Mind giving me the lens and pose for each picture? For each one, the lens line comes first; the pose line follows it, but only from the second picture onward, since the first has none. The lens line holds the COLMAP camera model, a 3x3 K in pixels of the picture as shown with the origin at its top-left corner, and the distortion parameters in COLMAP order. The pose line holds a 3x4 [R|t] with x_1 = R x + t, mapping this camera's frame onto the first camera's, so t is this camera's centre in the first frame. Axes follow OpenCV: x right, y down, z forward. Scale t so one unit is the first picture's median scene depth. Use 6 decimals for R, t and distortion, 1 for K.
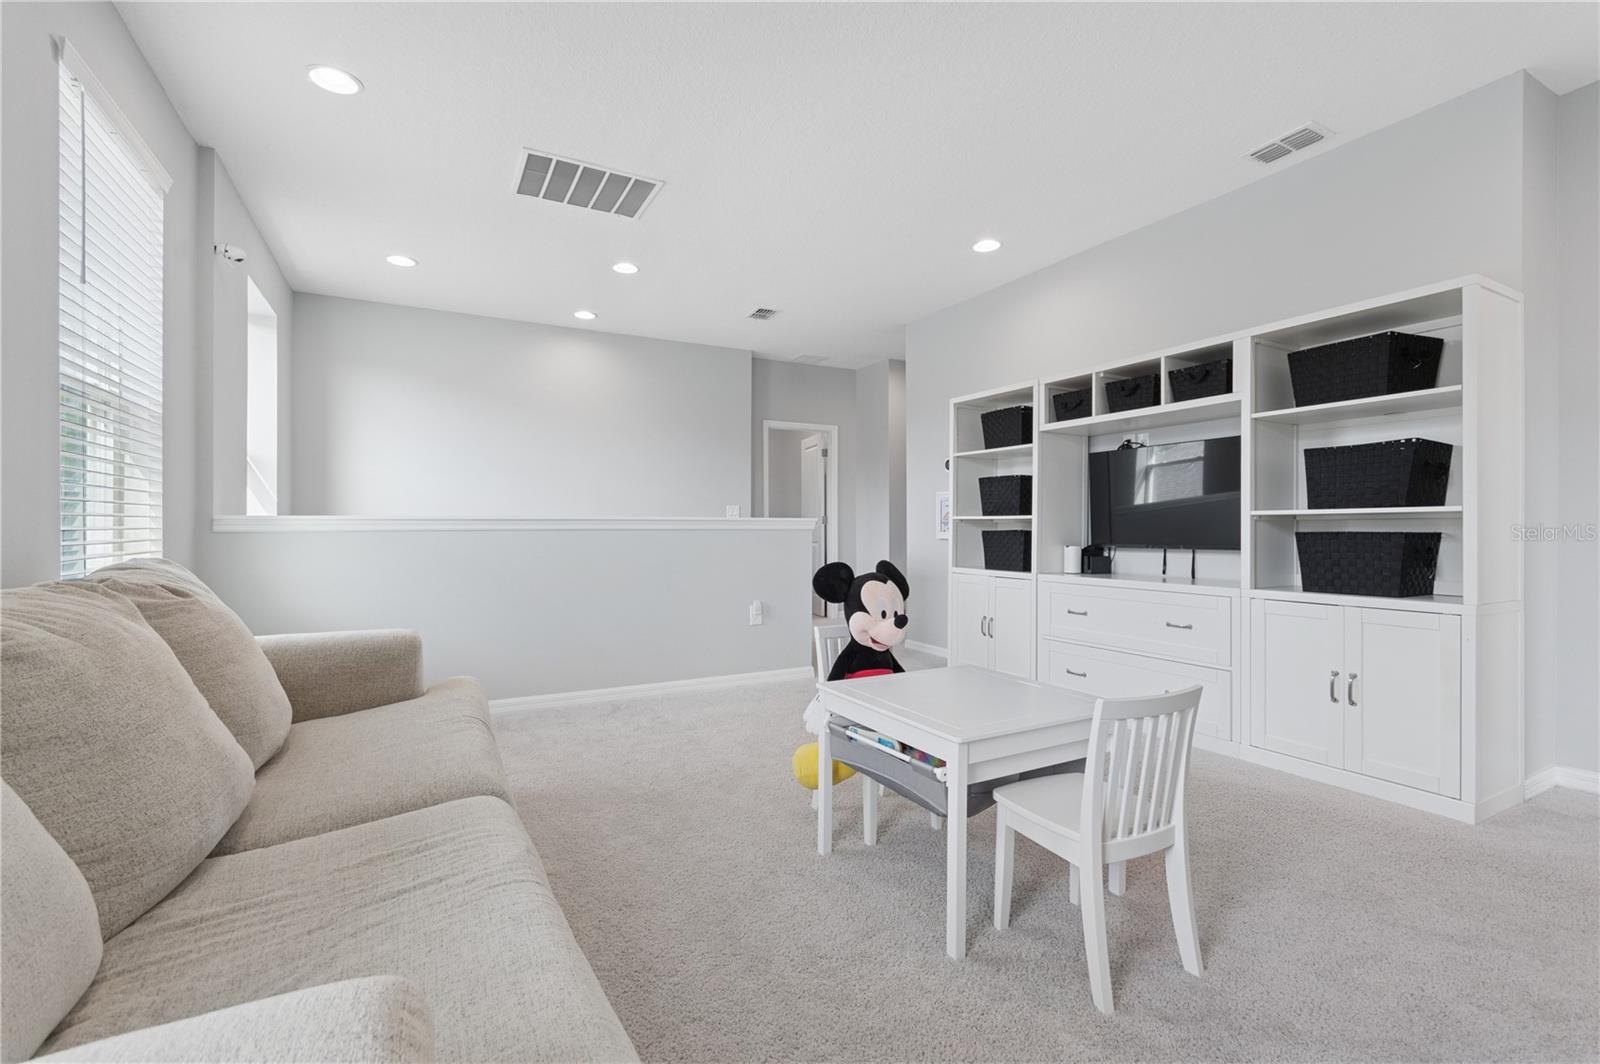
lens RADIAL K [[704.0, 0, 802.9], [0, 704.0, 532.5], [0, 0, 1]] dist [-0.000916, 0.000219]
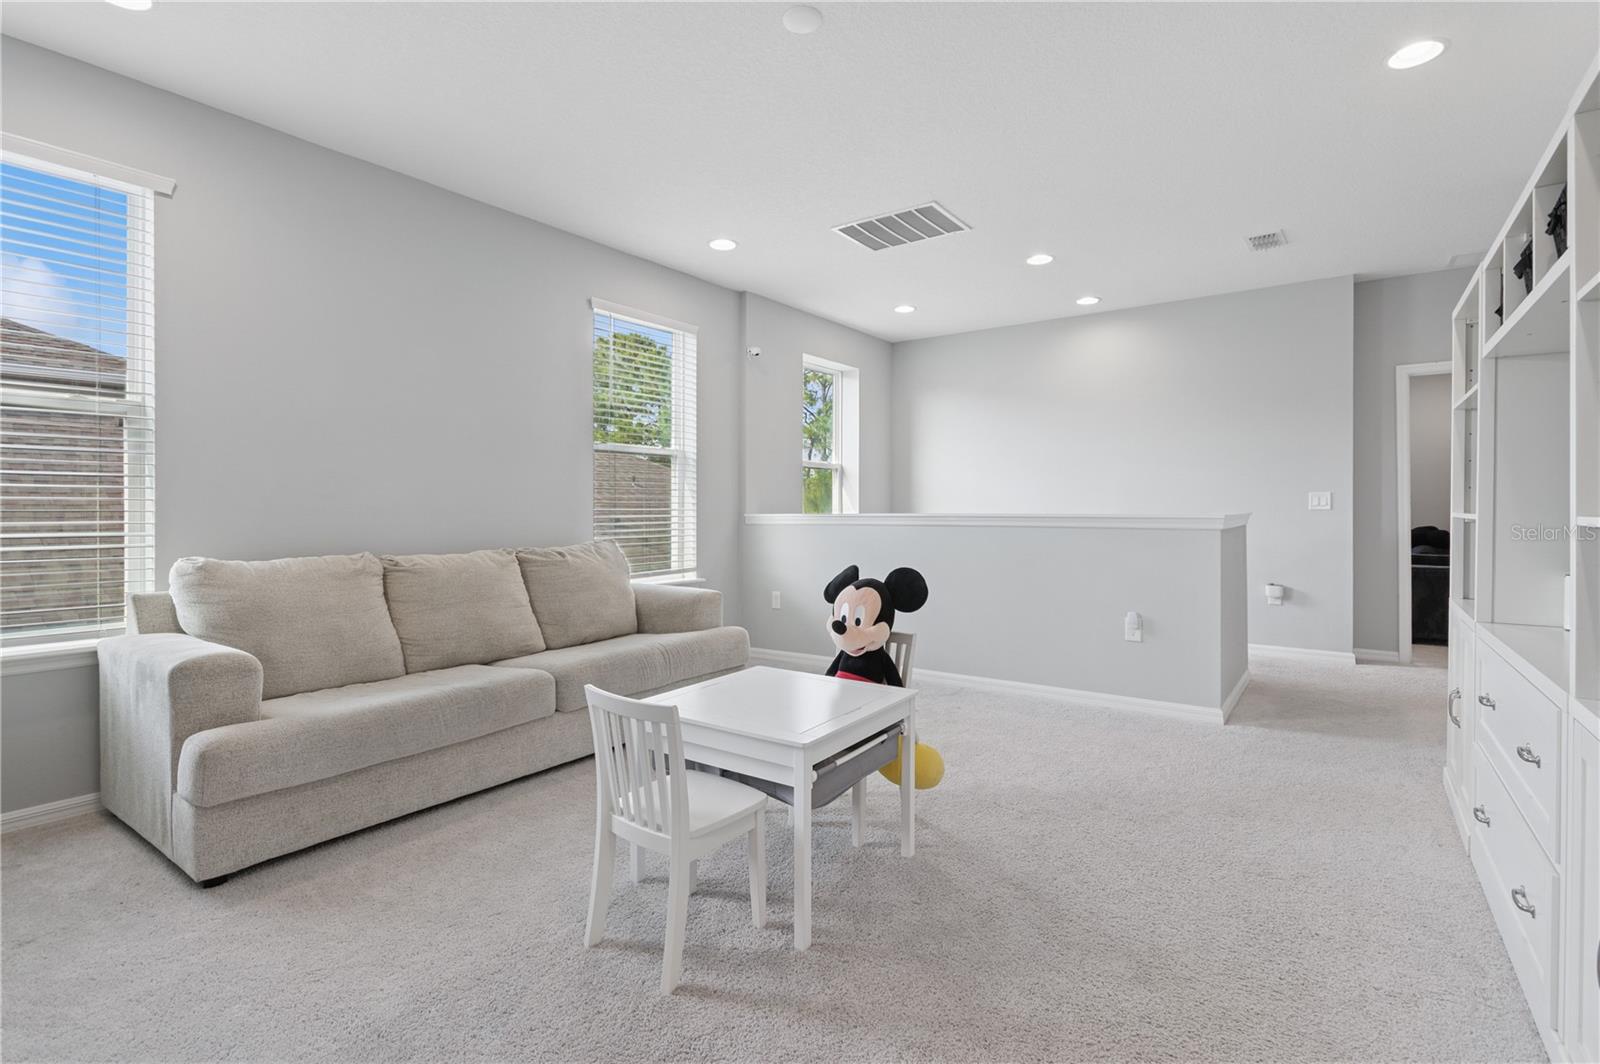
lens RADIAL K [[756.4, 0, 801.5], [0, 756.4, 524.8], [0, 0, 1]] dist [-0.003534, 0.000178]
pose [[0.450663, 0.008070, -0.892658, 0.547434], [0.002849, 0.999941, 0.010478, -0.018114], [0.892689, -0.007265, 0.450614, 0.228591]]
